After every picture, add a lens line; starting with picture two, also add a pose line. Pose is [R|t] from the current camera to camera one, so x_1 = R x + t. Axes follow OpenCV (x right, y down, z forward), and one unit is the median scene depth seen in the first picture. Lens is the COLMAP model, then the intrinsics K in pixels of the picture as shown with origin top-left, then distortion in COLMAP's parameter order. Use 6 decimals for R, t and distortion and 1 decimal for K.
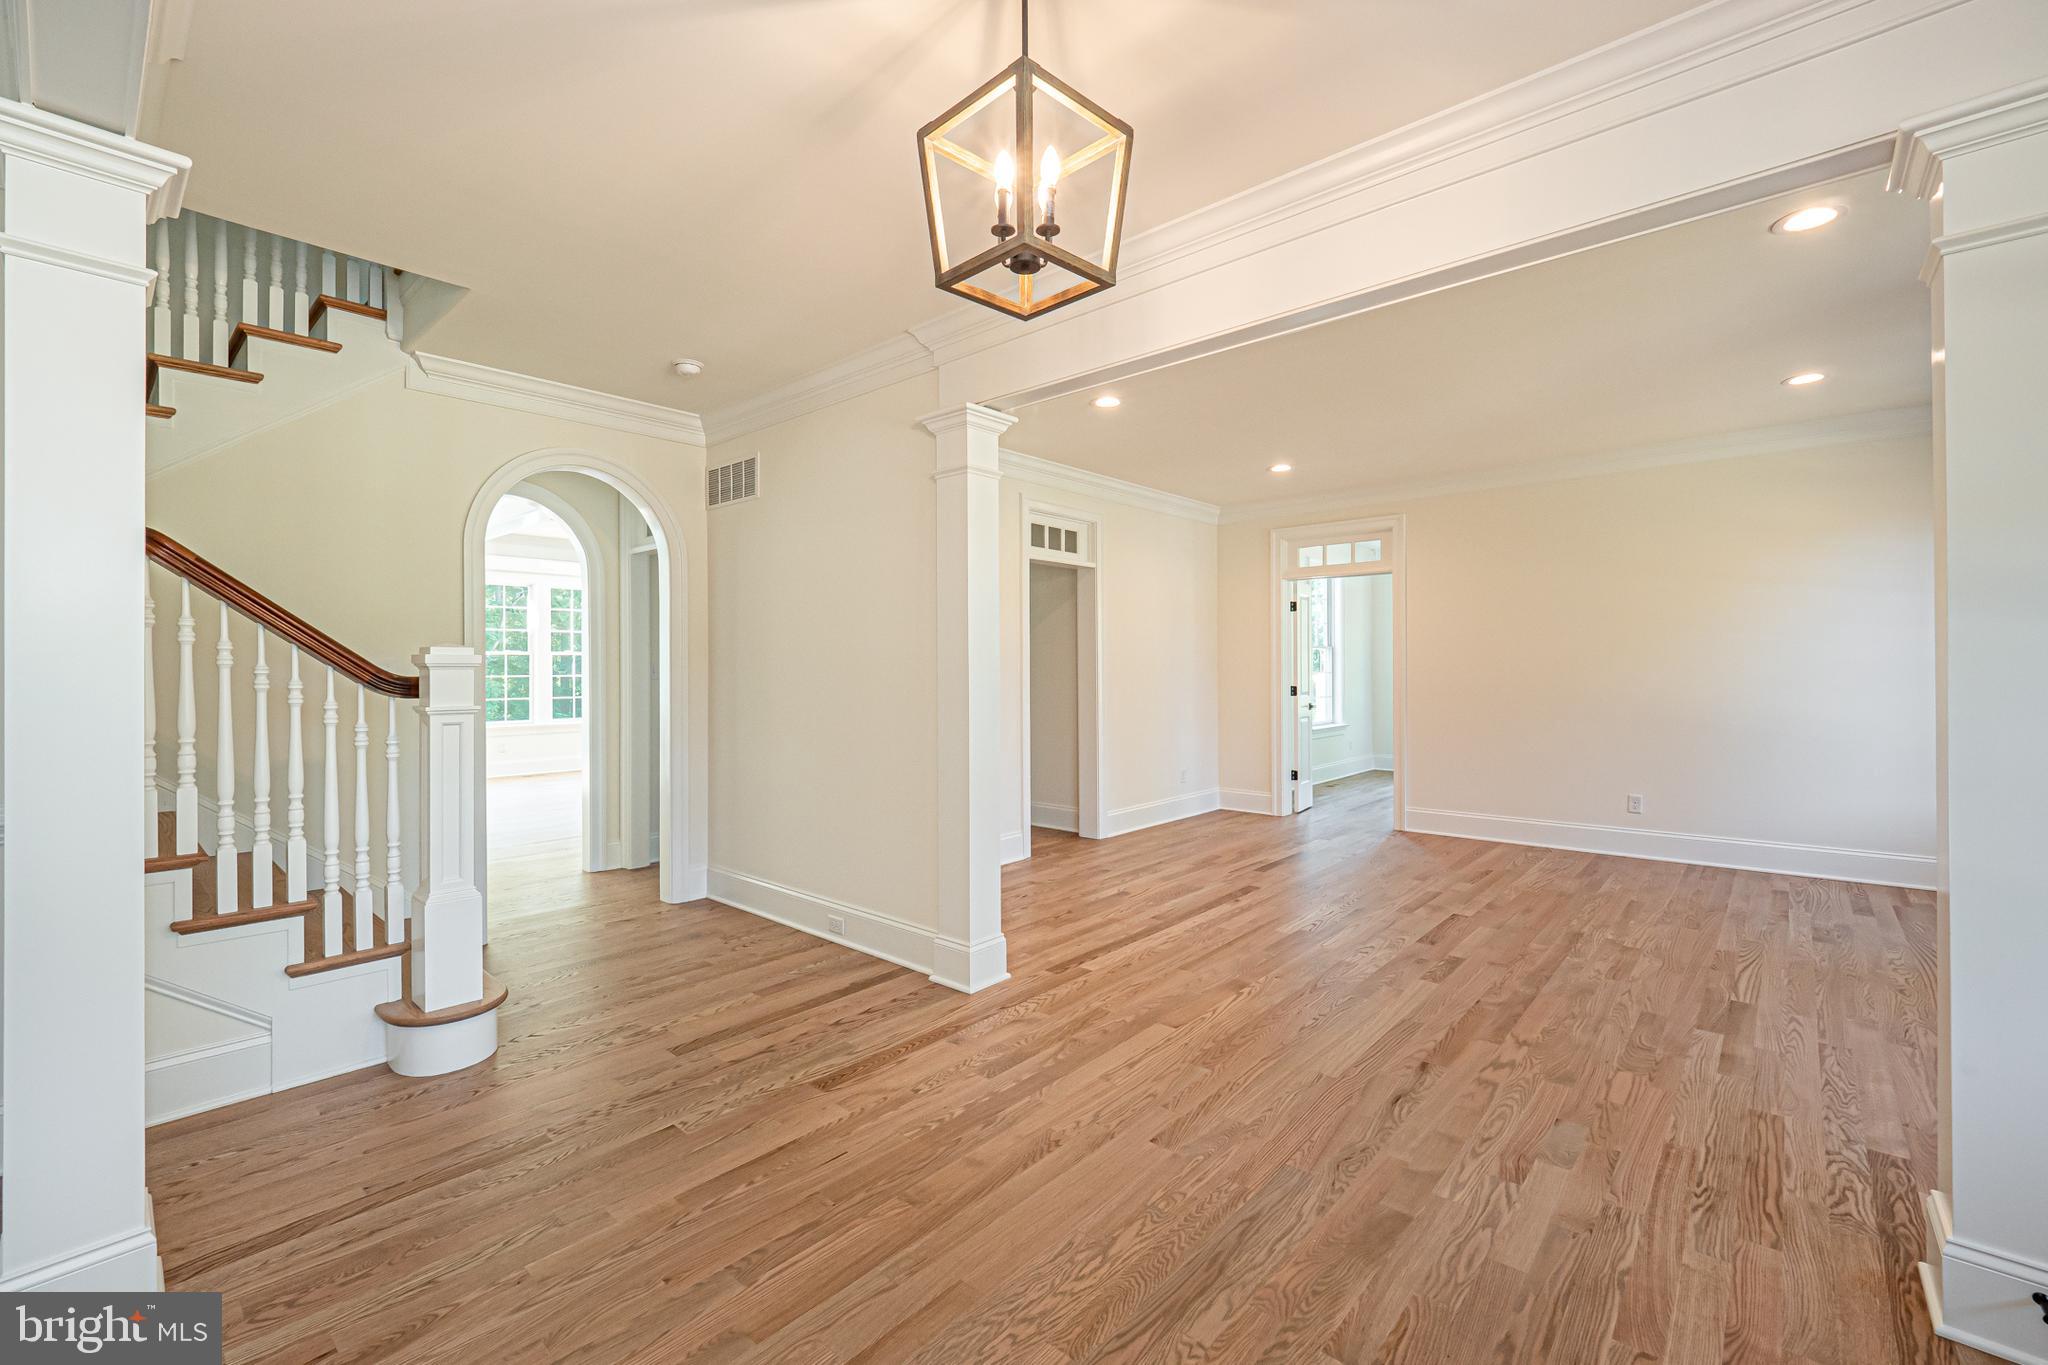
lens RADIAL K [[853.1, 0, 1011.8], [0, 853.1, 664.5], [0, 0, 1]] dist [0.001874, -0.007534]
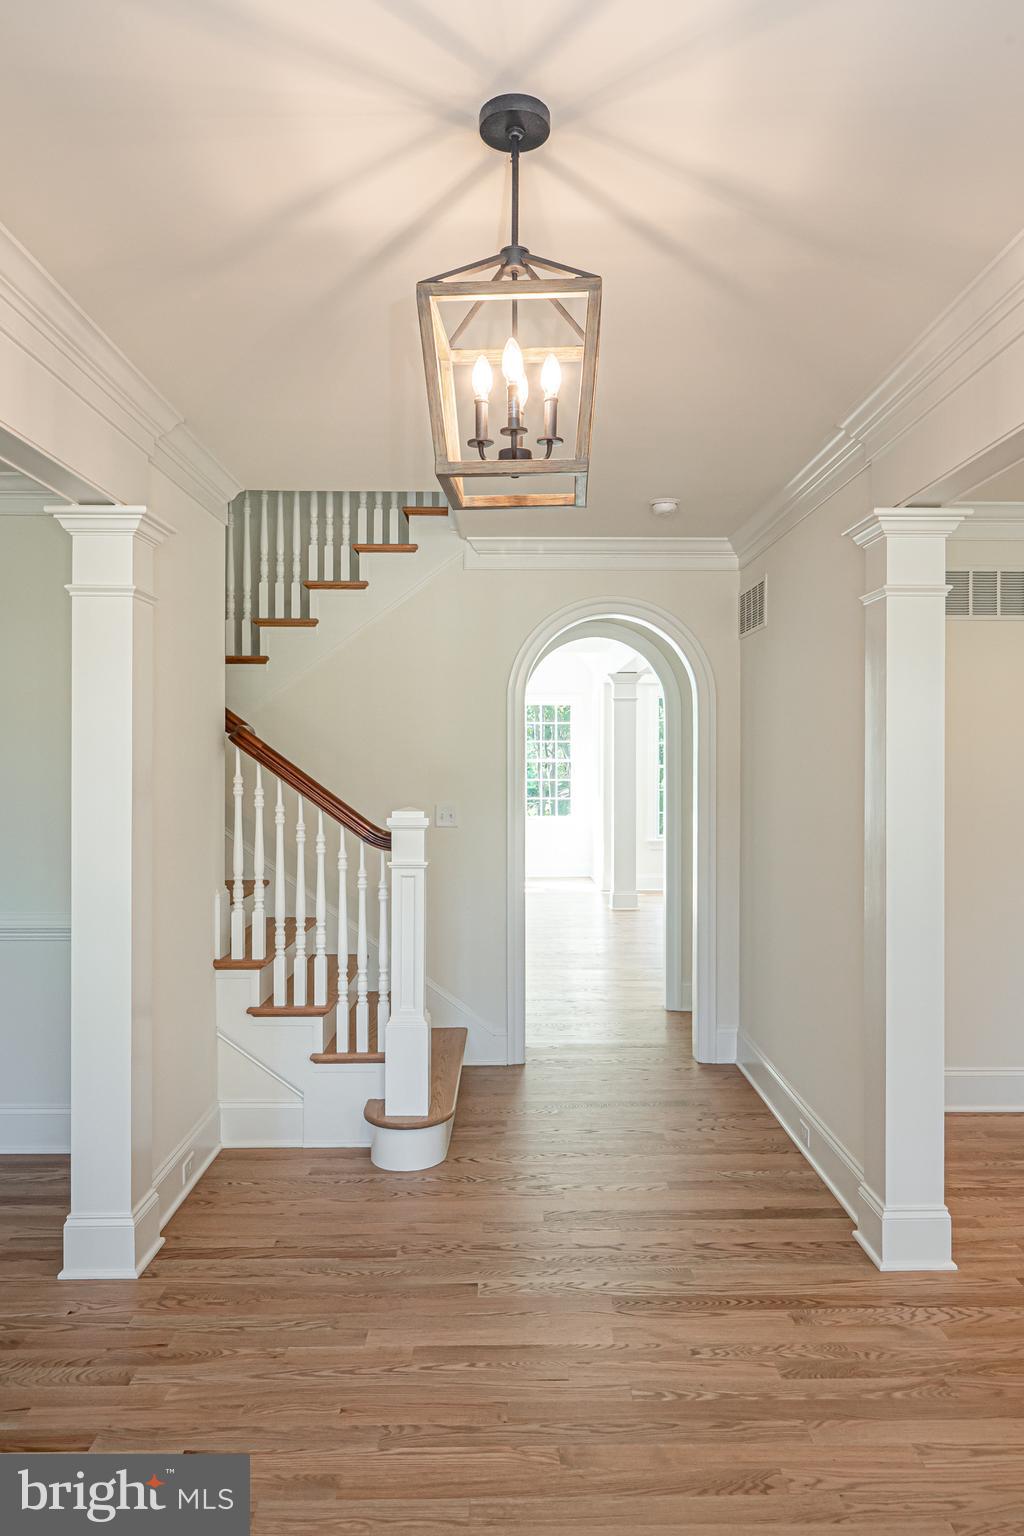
lens RADIAL K [[1018.7, 0, 537.7], [0, 1018.7, 763.9], [0, 0, 1]] dist [0.020737, -0.005316]
pose [[0.686733, 0.006453, -0.726881, 0.416210], [-0.000228, 0.999962, 0.008662, -0.083334], [0.726910, -0.005783, 0.686708, 0.136215]]
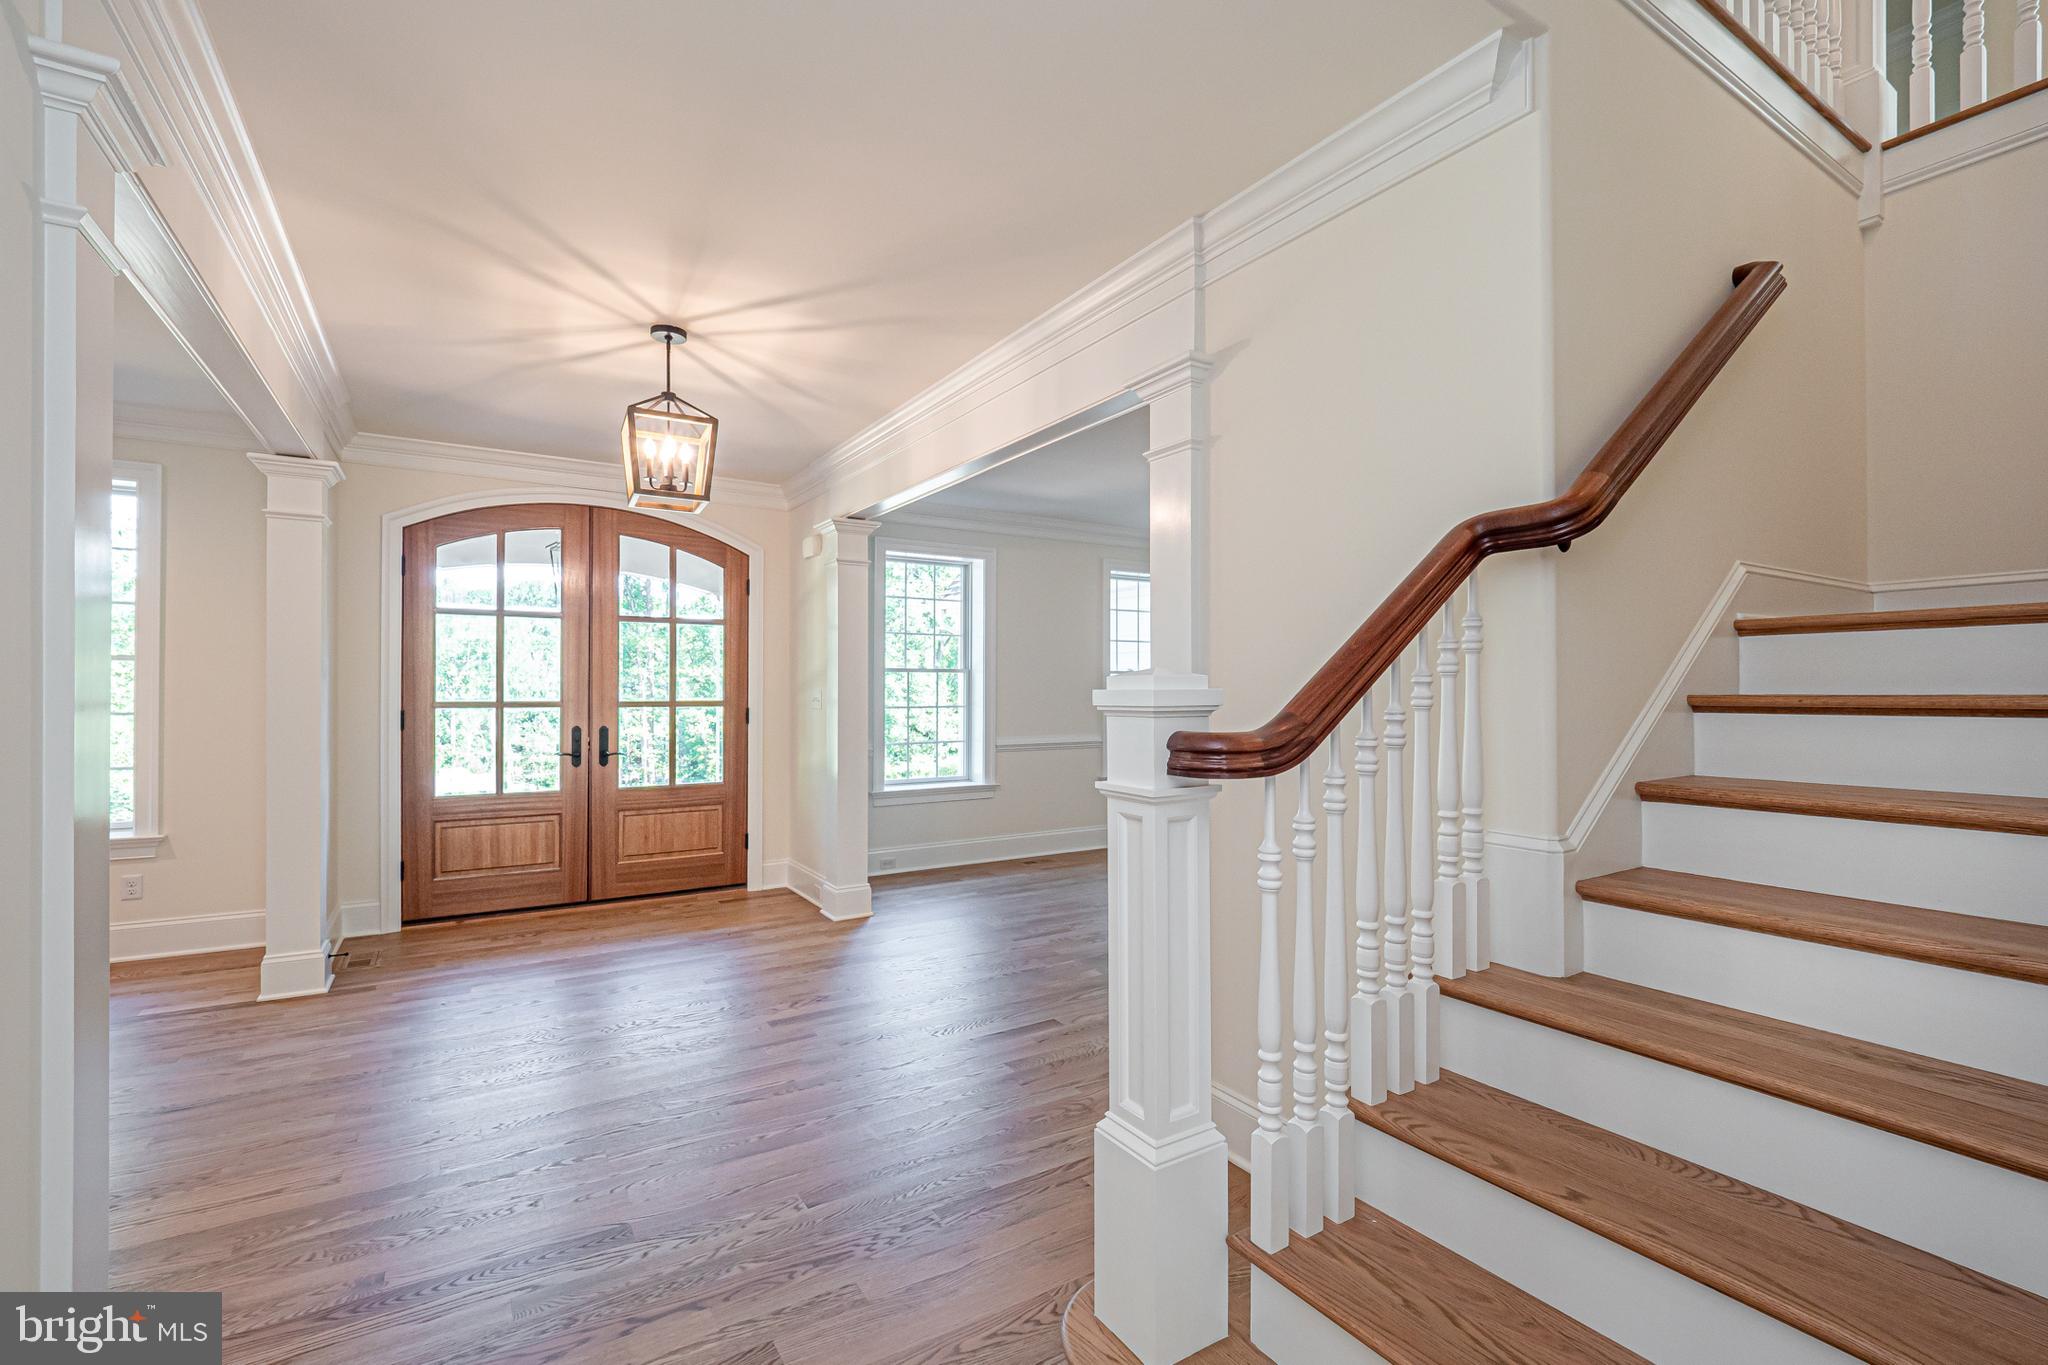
lens RADIAL K [[853.1, 0, 1011.8], [0, 853.1, 664.5], [0, 0, 1]] dist [0.001874, -0.007534]
pose [[-0.962066, 0.009380, 0.272656, -0.617557], [-0.000848, 0.999301, -0.037369, 0.005357], [-0.272816, -0.036182, -0.961386, 1.322565]]
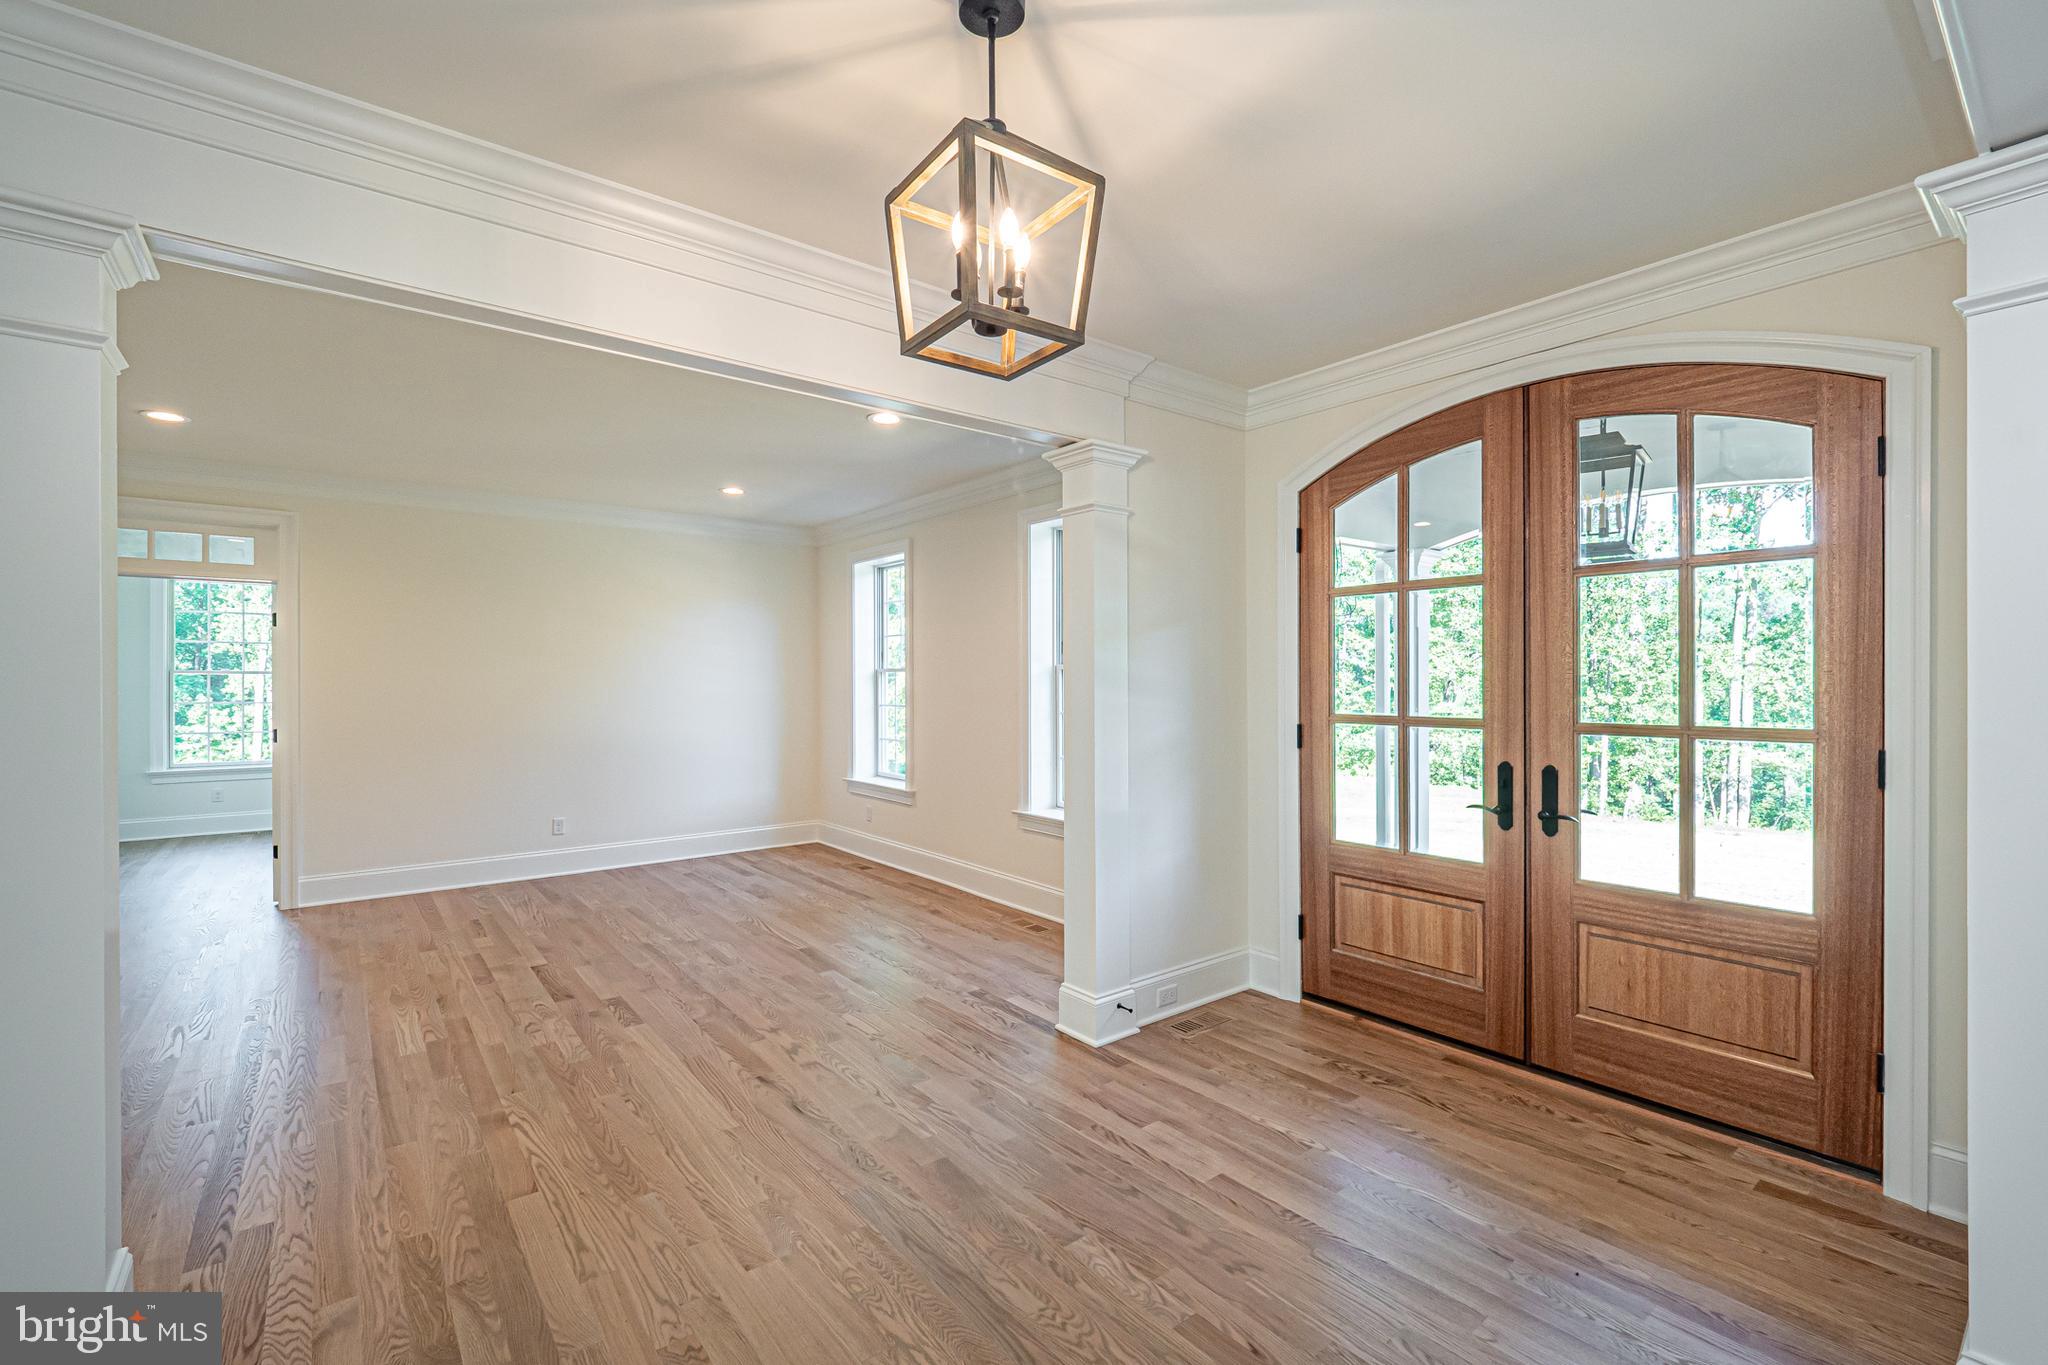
lens RADIAL K [[893.2, 0, 1027.9], [0, 893.2, 685.8], [0, 0, 1]] dist [0.026332, -0.025237]
pose [[0.156129, 0.003263, 0.987731, -0.480632], [-0.003414, 0.999990, -0.002763, -0.018397], [-0.987731, -0.002941, 0.156139, 0.408895]]
